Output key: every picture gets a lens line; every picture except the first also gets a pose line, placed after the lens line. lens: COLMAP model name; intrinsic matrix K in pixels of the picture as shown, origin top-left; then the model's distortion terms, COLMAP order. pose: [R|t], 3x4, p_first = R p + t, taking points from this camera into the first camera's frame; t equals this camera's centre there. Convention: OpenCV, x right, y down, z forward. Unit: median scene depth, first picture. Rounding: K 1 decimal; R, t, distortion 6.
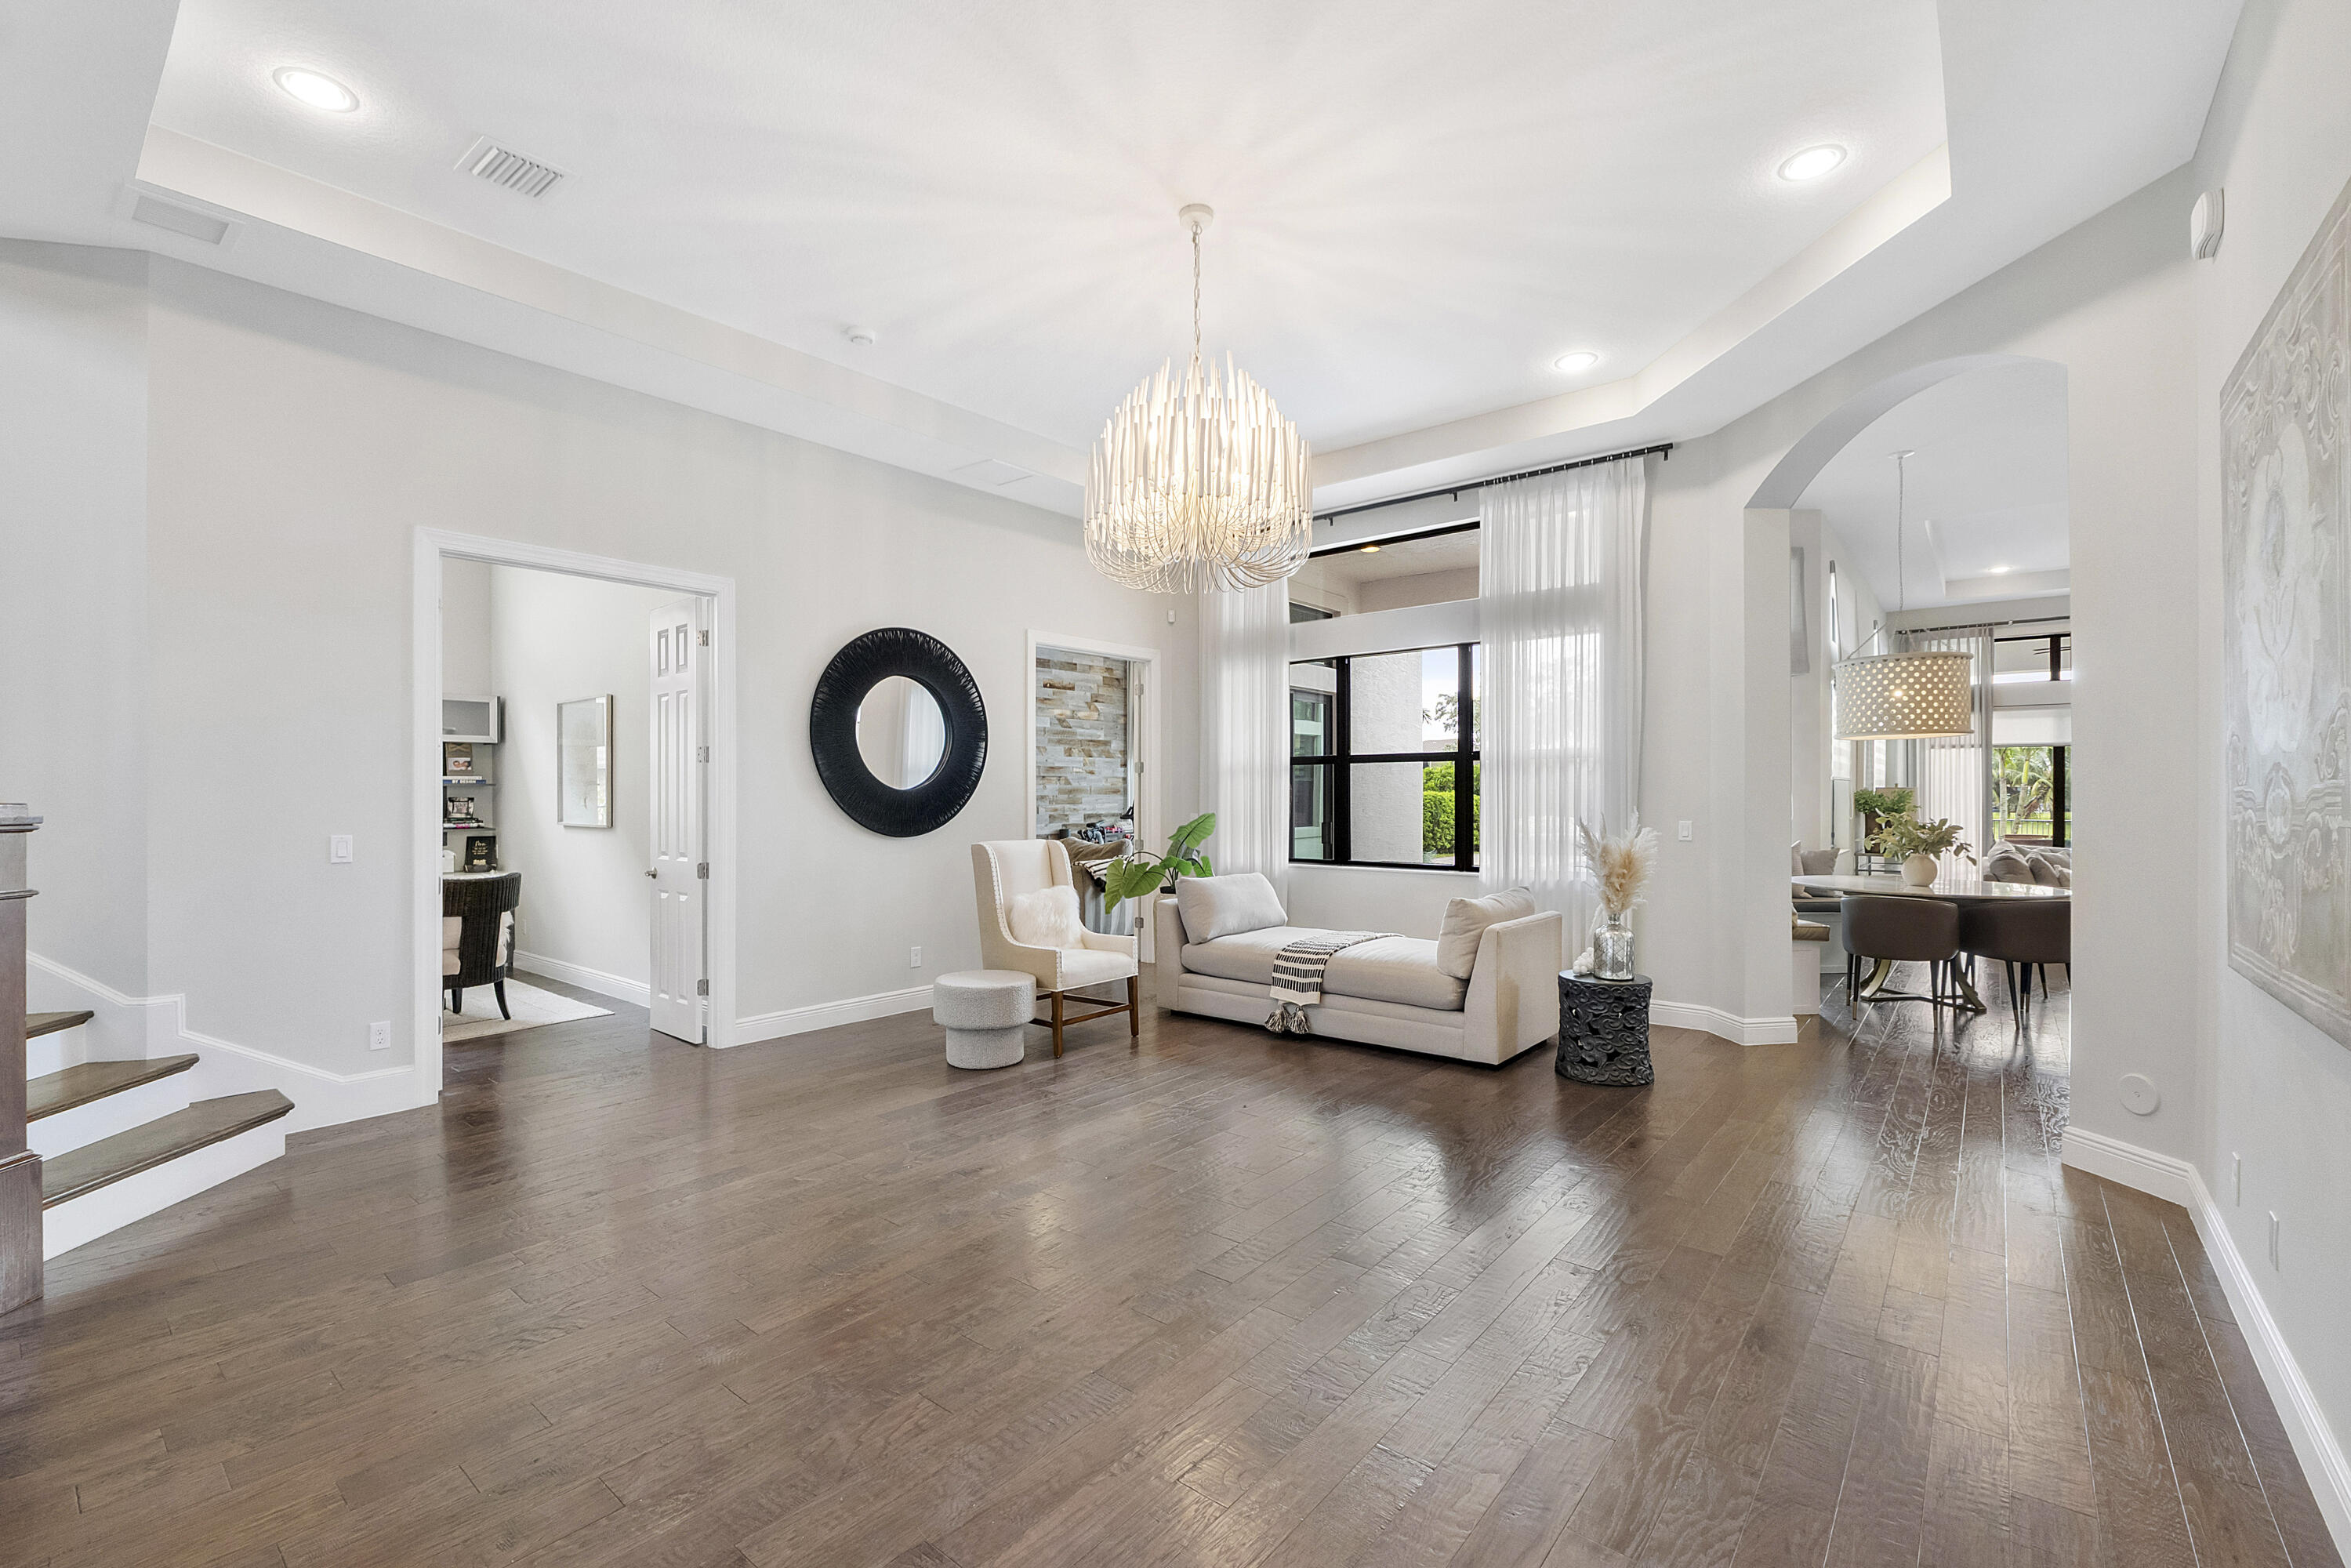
lens RADIAL K [[1009.3, 0, 1175.5], [0, 1009.3, 784.0], [0, 0, 1]] dist [-0.002629, -0.000131]
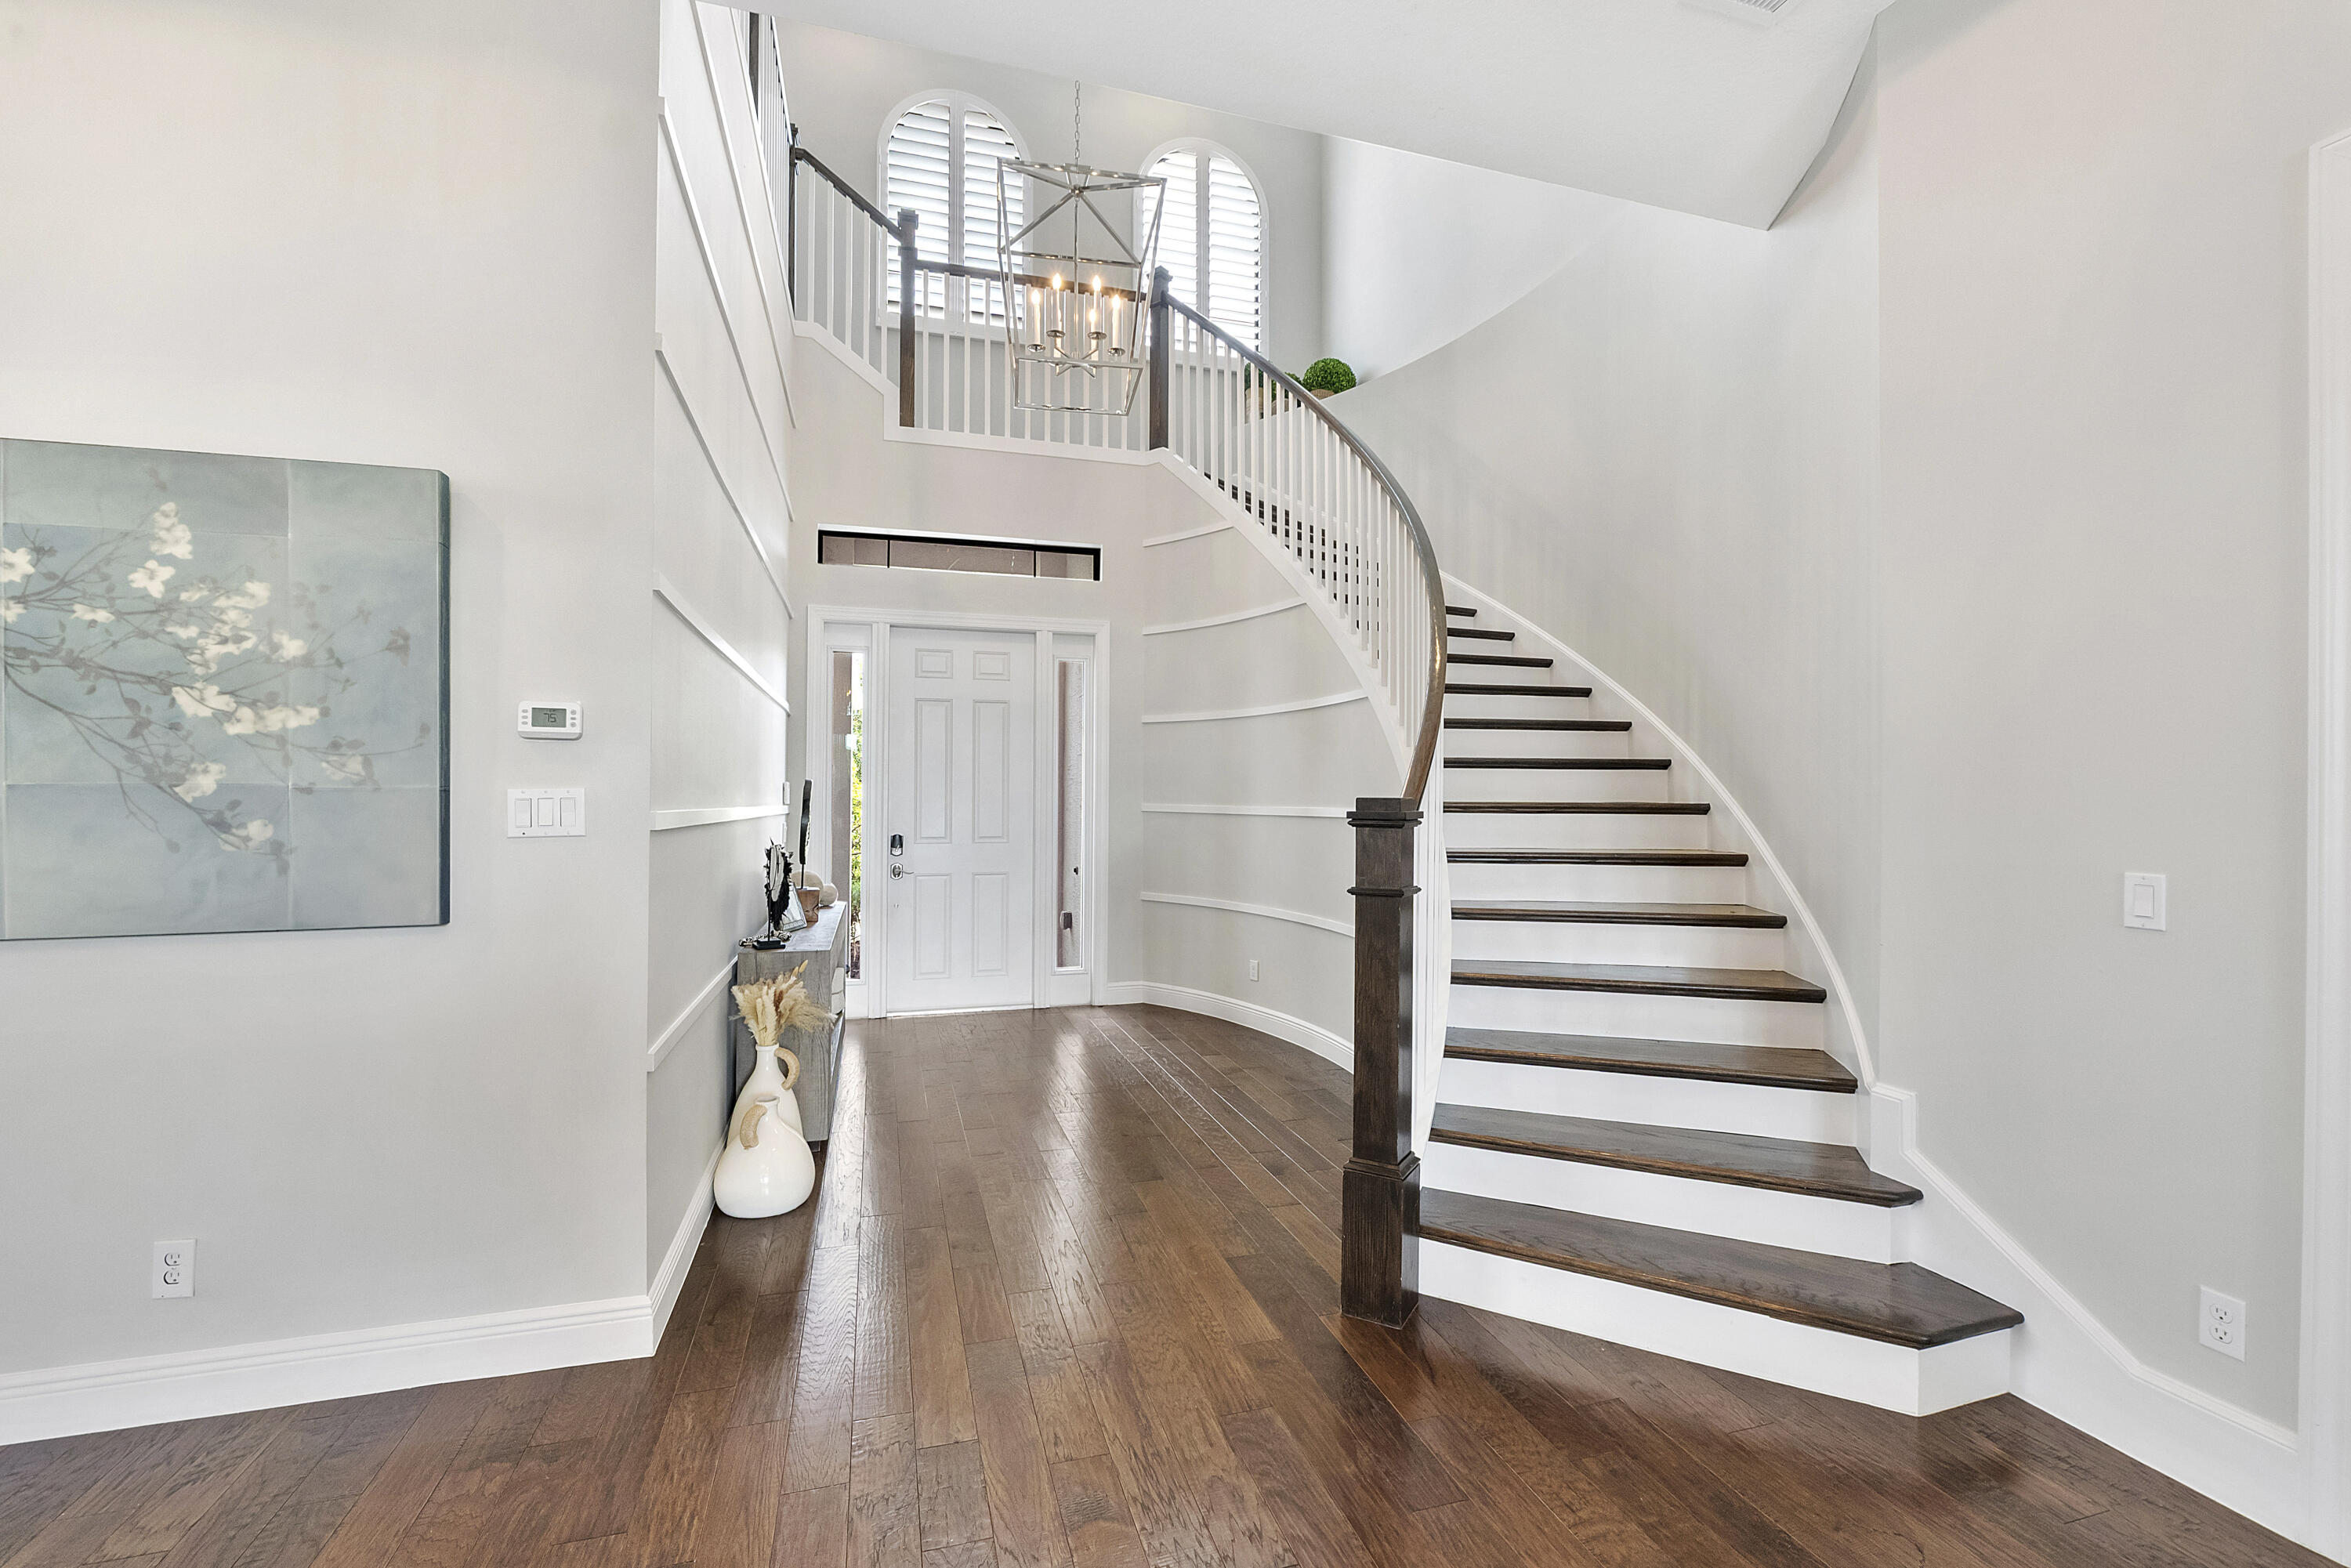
lens RADIAL K [[989.5, 0, 1180.4], [0, 989.5, 788.3], [0, 0, 1]] dist [-0.008357, 0.000359]
pose [[-0.555477, -0.003641, -0.831524, -0.164479], [0.006672, 0.999939, -0.008836, 0.010152], [0.831505, -0.010456, -0.555419, 0.871020]]
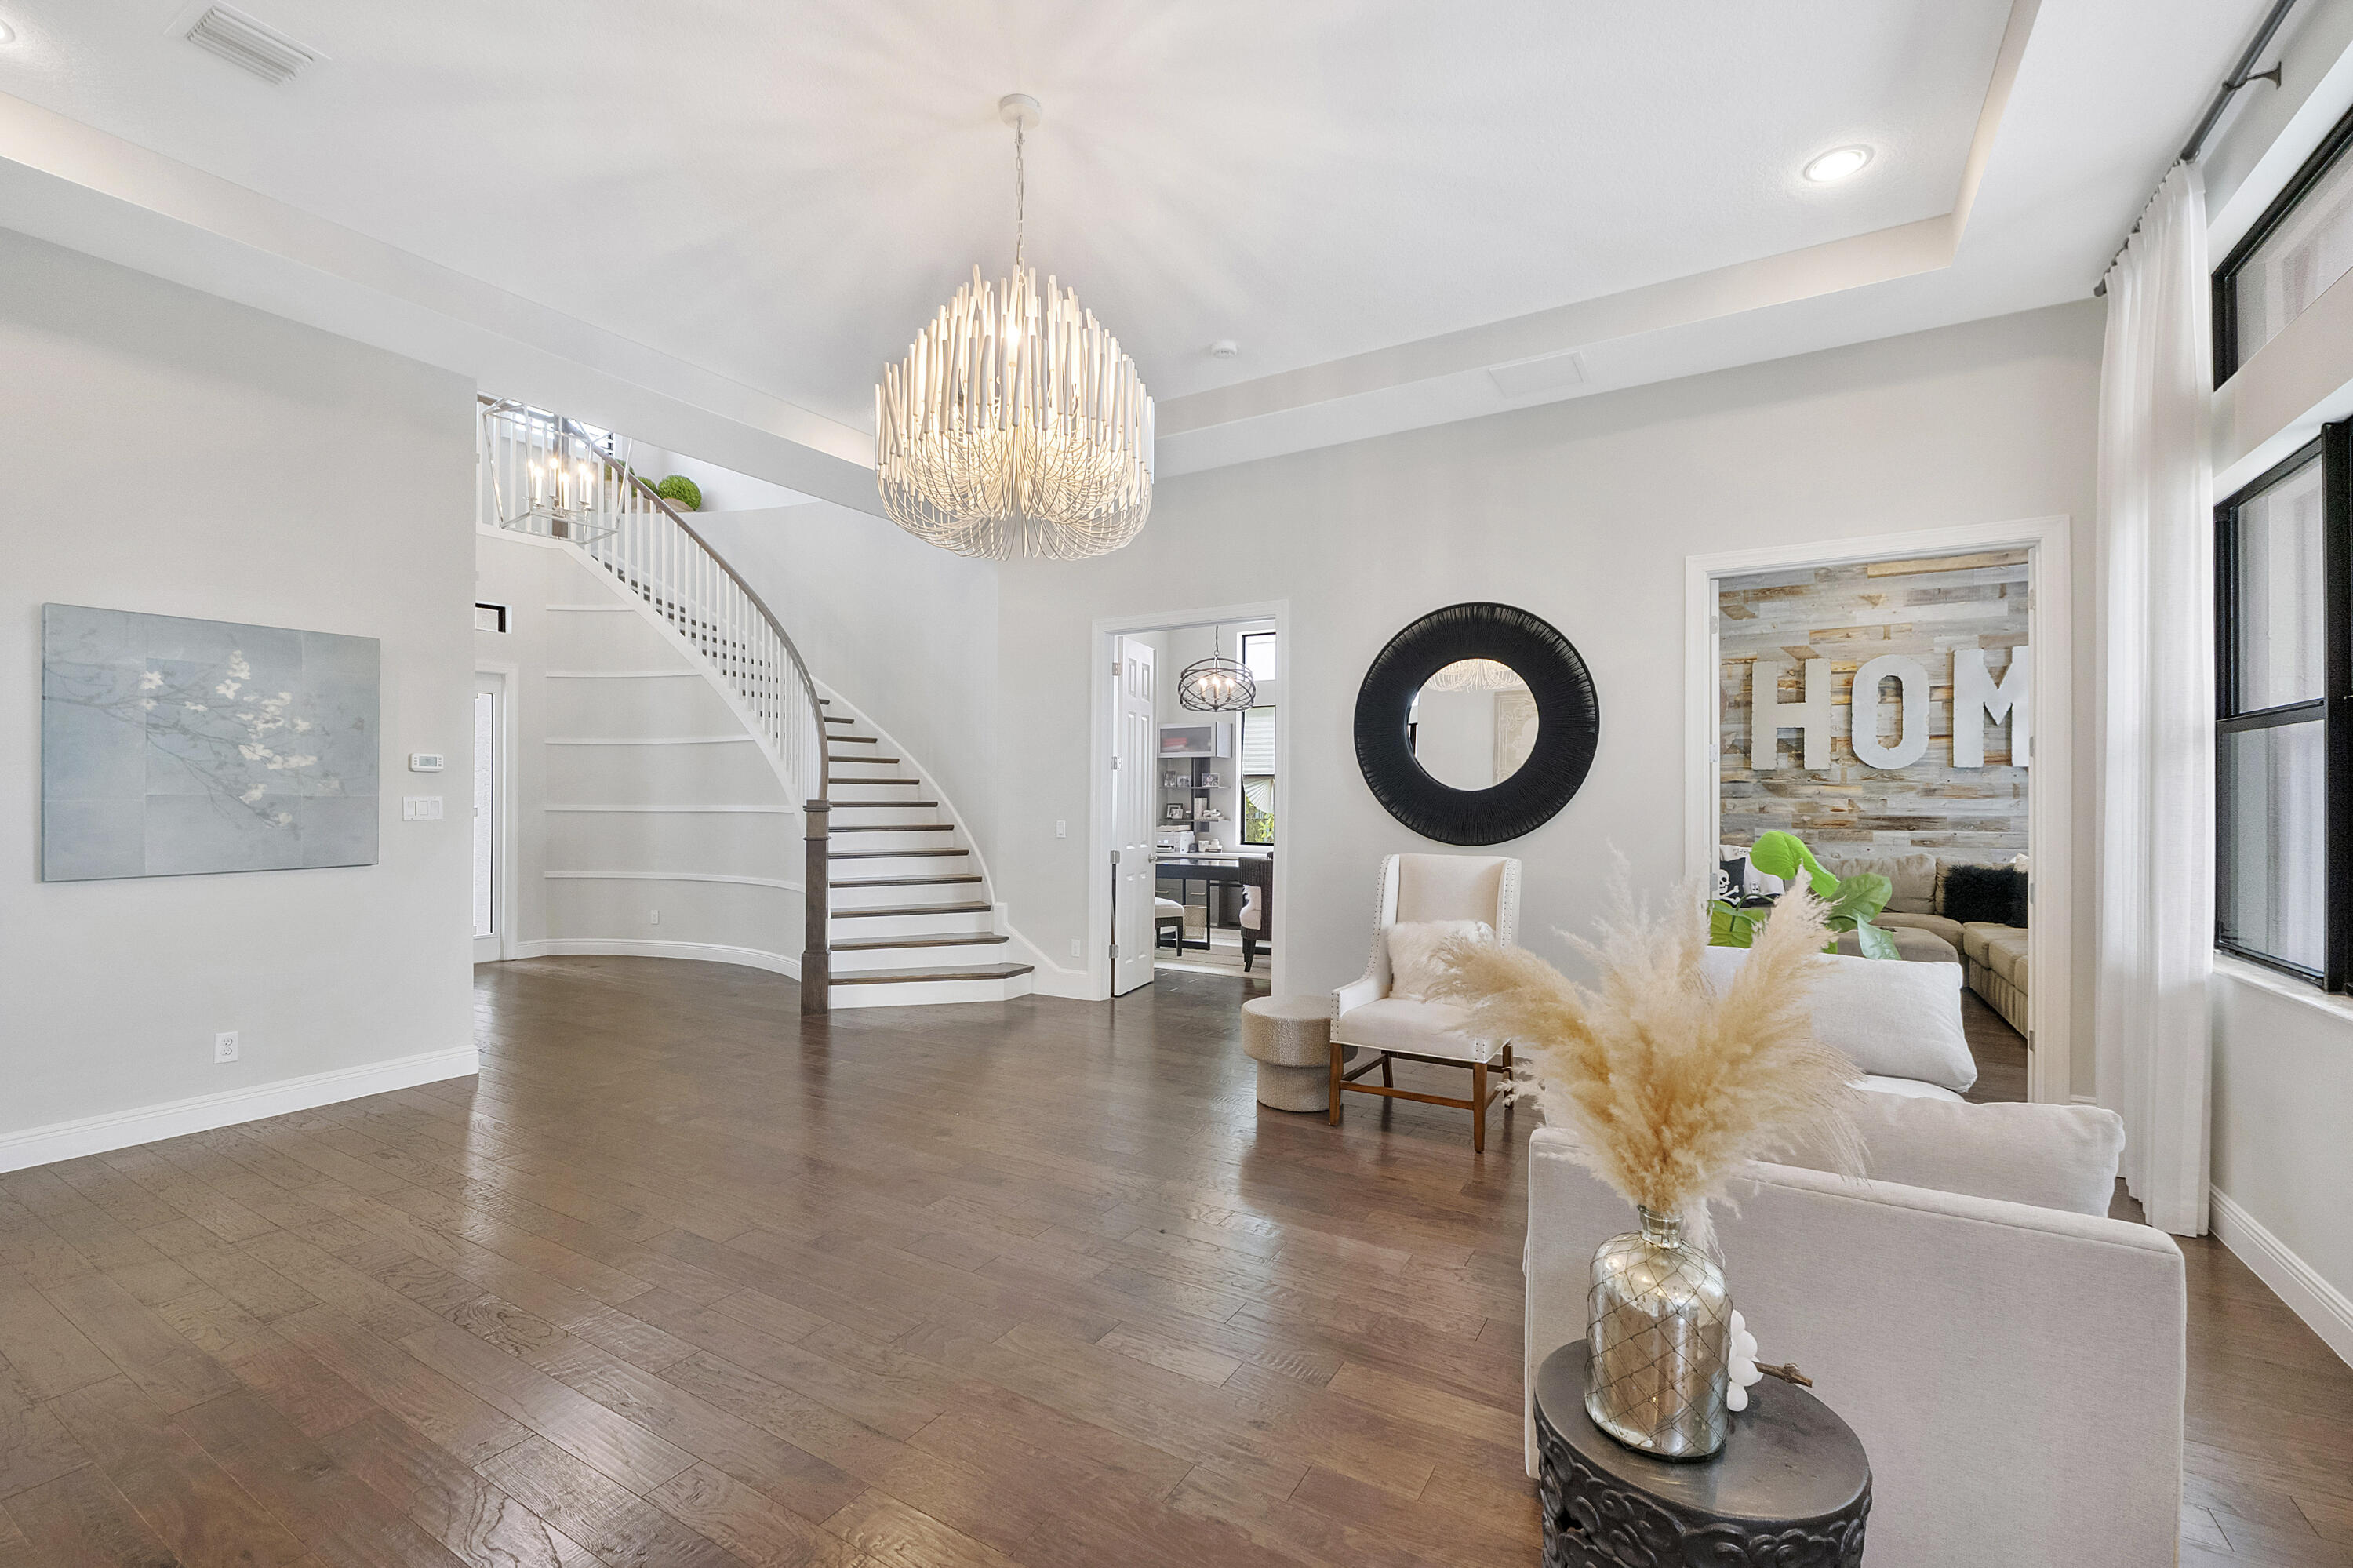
lens RADIAL K [[990.4, 0, 1181.4], [0, 990.4, 788.3], [0, 0, 1]] dist [-0.008357, 0.000359]
pose [[0.157218, -0.006009, -0.987546, 0.797096], [0.008482, 0.999953, -0.004734, 0.006555], [0.987527, -0.007632, 0.157262, 0.937404]]
